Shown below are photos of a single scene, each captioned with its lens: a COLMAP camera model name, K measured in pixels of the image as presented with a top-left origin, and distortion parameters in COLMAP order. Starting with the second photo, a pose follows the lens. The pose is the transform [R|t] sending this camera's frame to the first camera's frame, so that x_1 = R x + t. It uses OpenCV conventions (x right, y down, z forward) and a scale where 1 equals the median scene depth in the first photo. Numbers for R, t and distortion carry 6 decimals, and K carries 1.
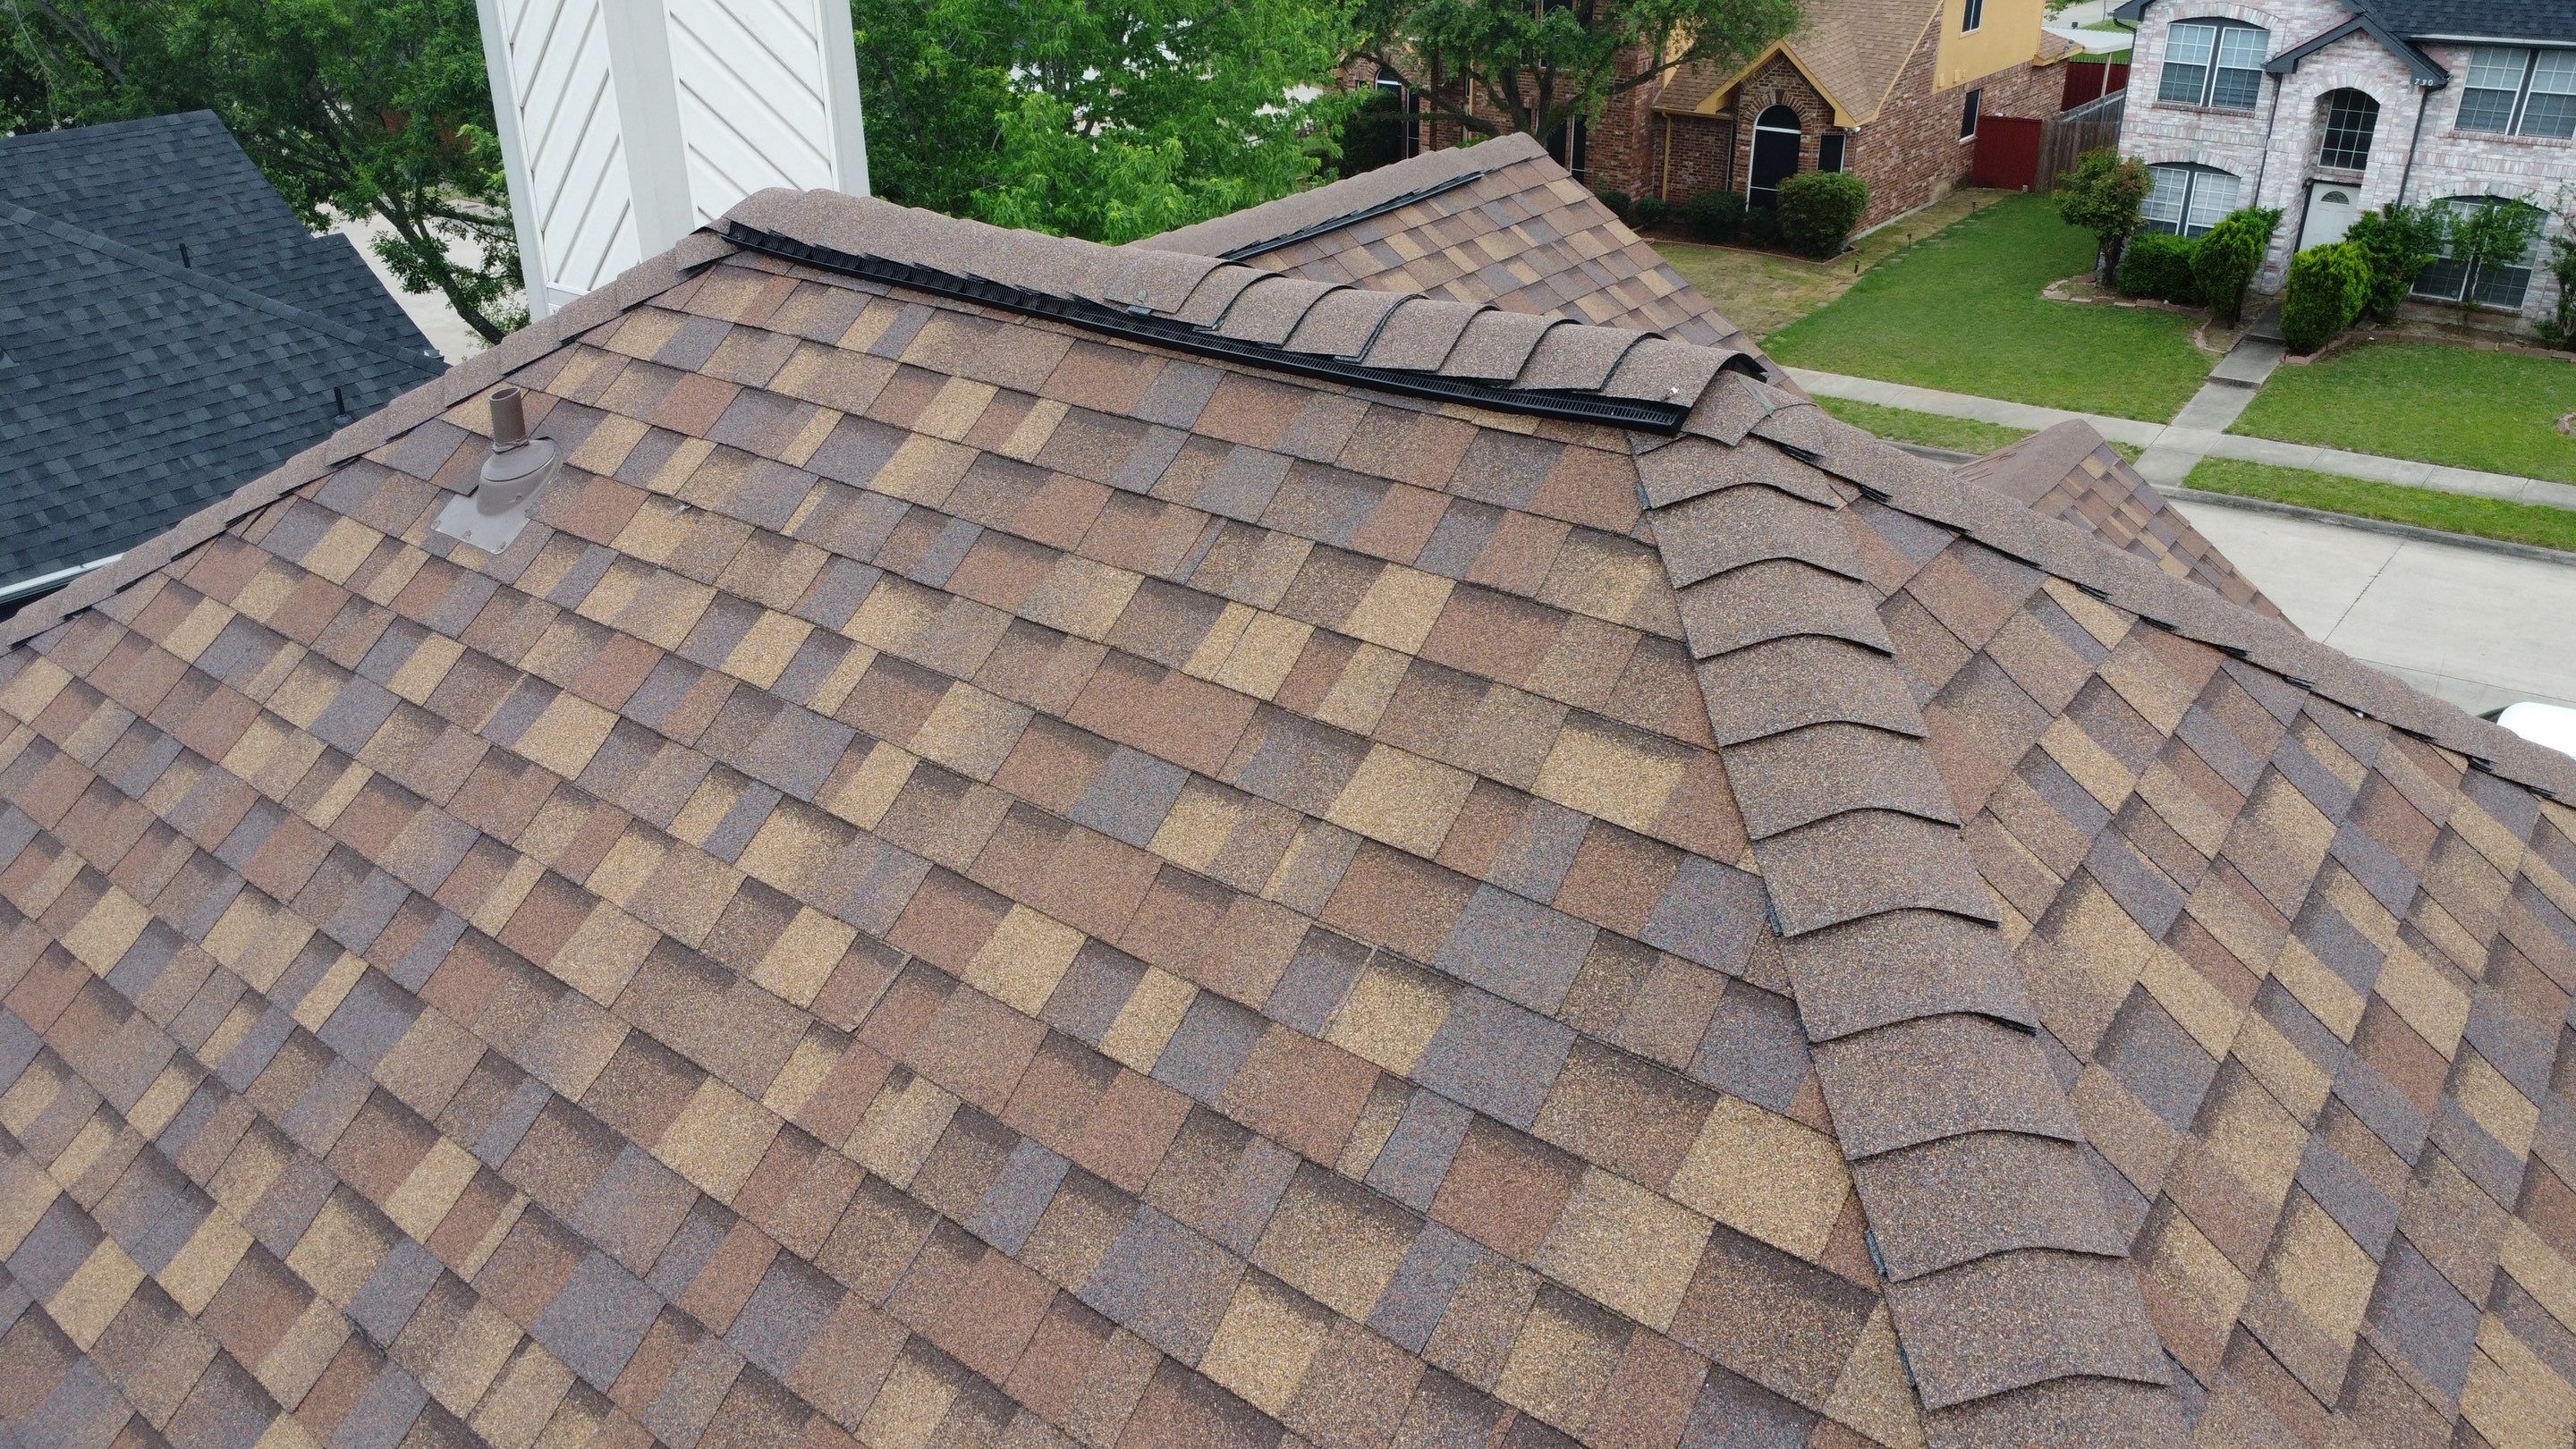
lens RADIAL K [[1878.4, 0, 1276.2], [0, 1878.4, 717.8], [0, 0, 1]] dist [-0.031881, -0.002897]
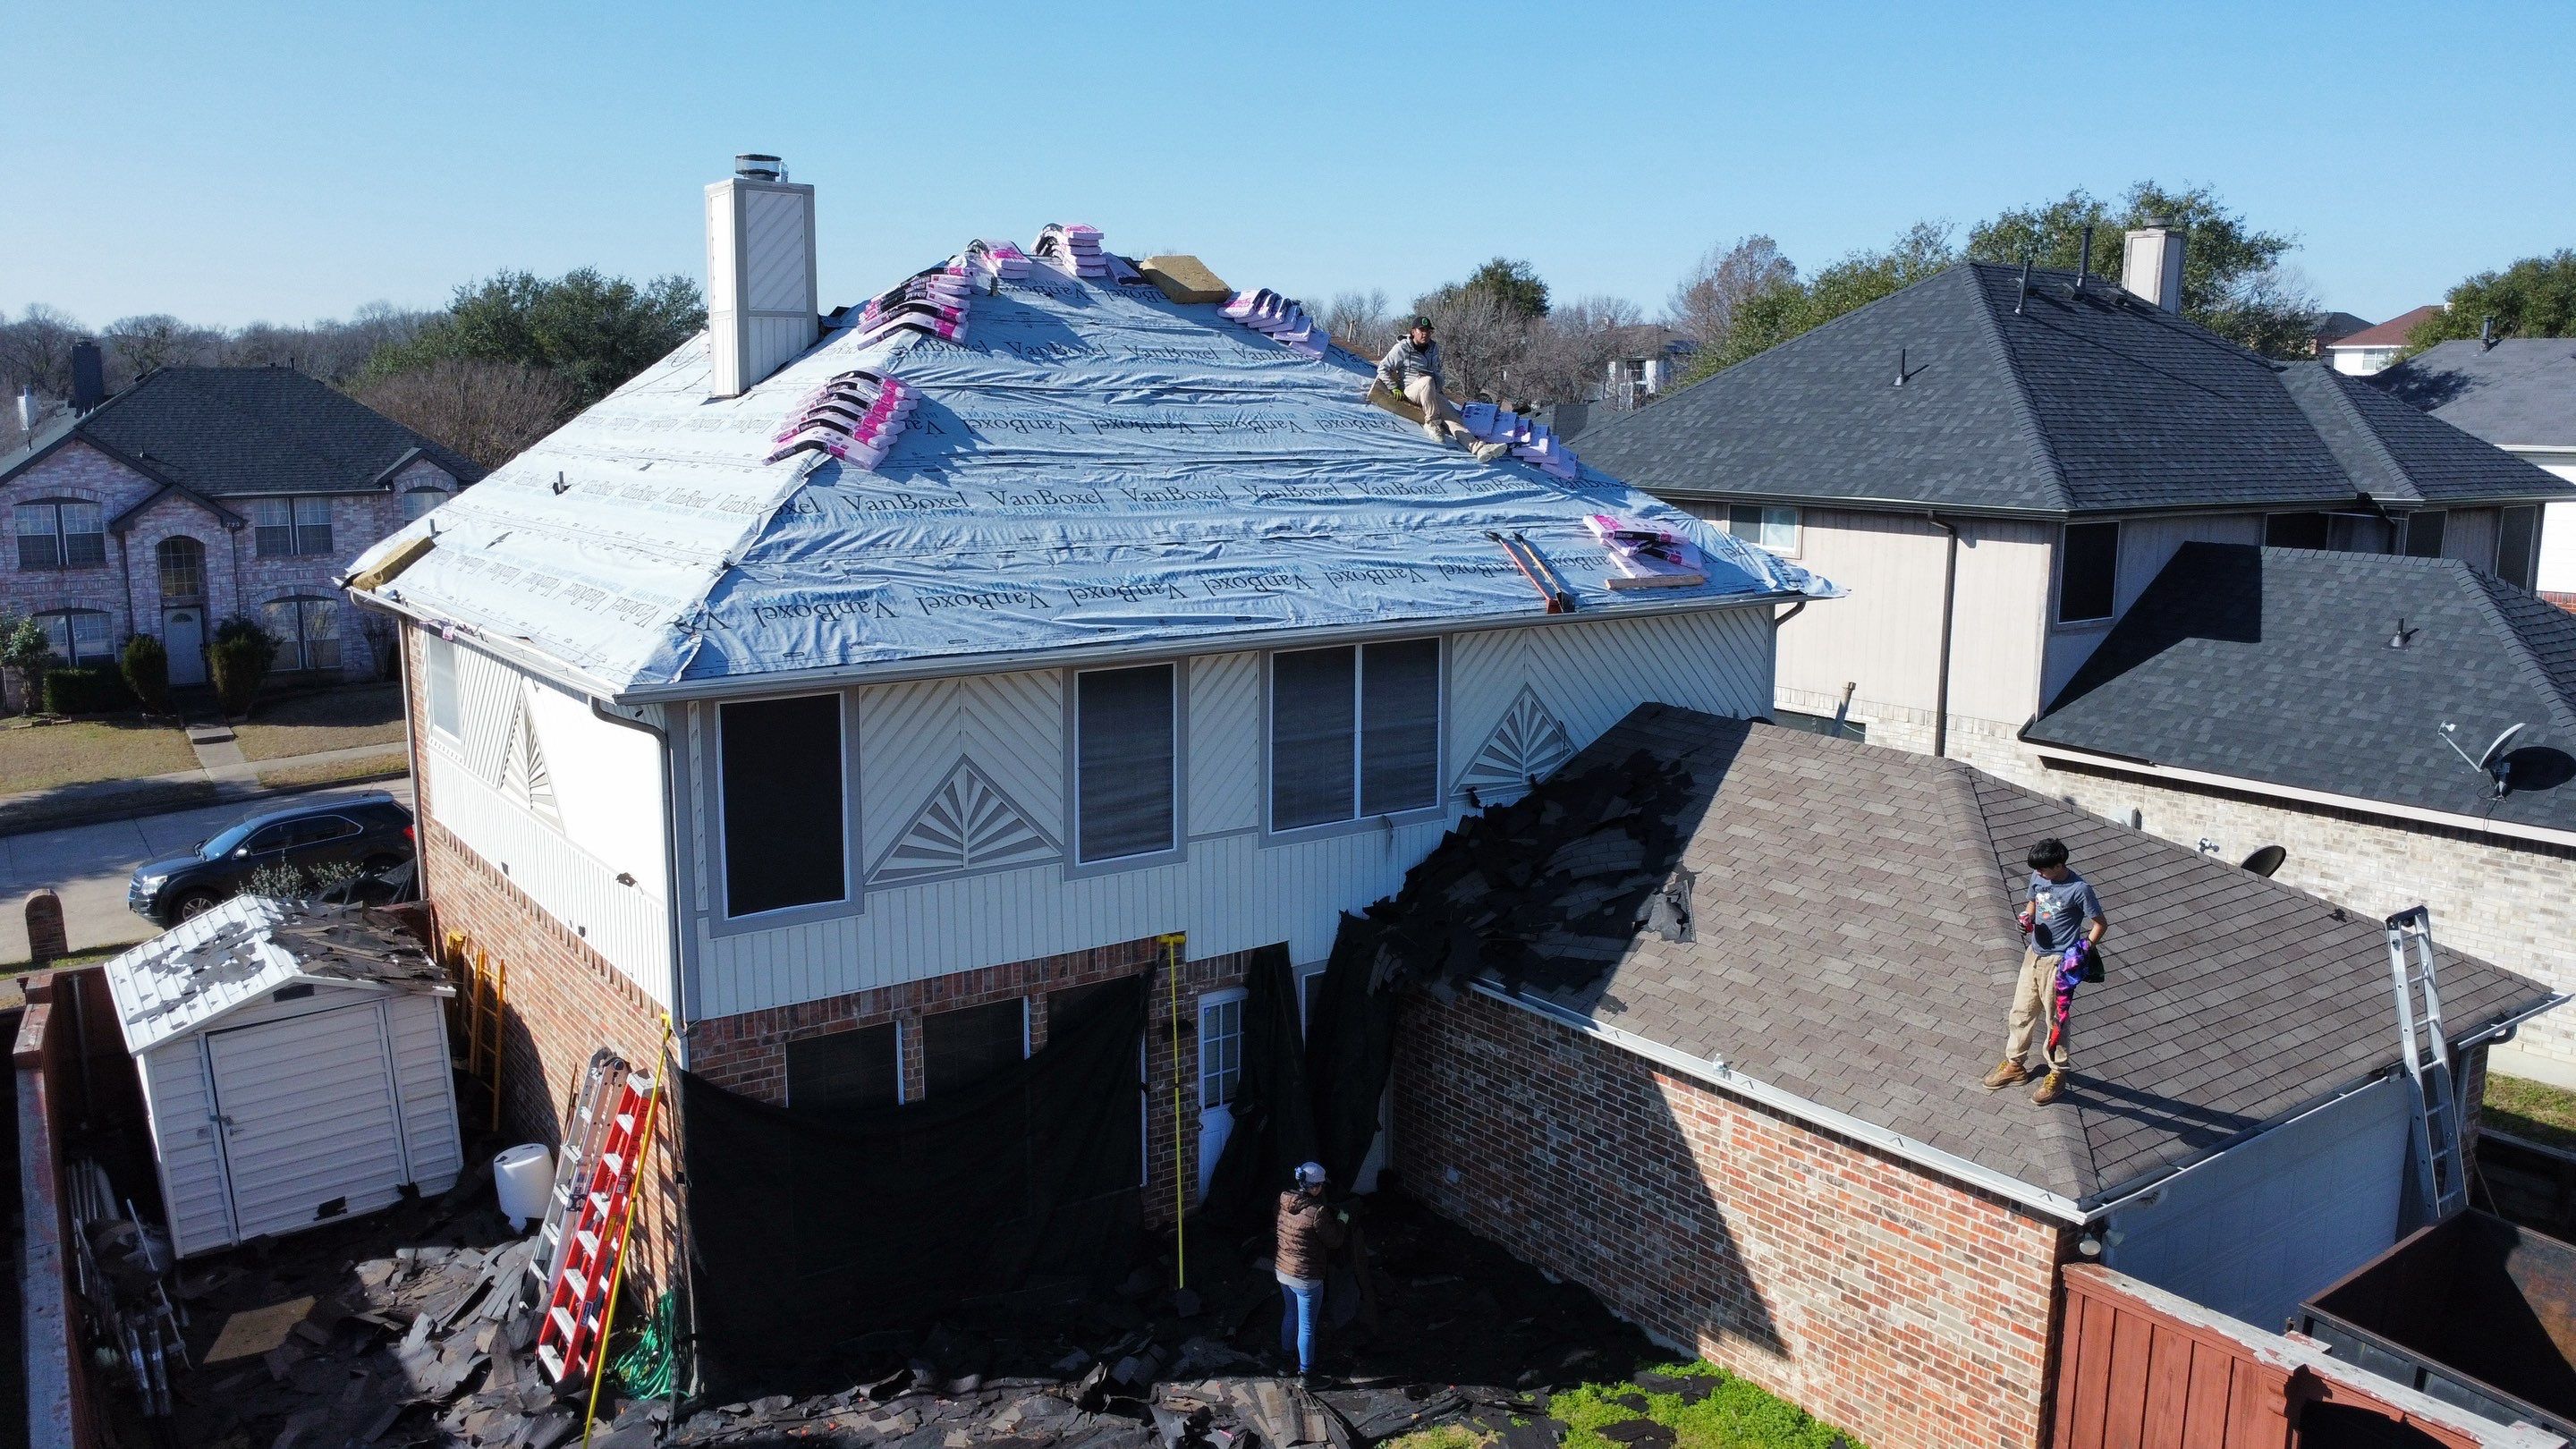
lens RADIAL K [[1878.4, 0, 1276.2], [0, 1878.4, 717.8], [0, 0, 1]] dist [-0.031881, -0.002897]
pose [[0.274941, -0.144813, 0.950493, -0.521935], [0.432744, 0.901435, 0.012162, 0.114844], [-0.858569, 0.407976, 0.310508, -0.063406]]
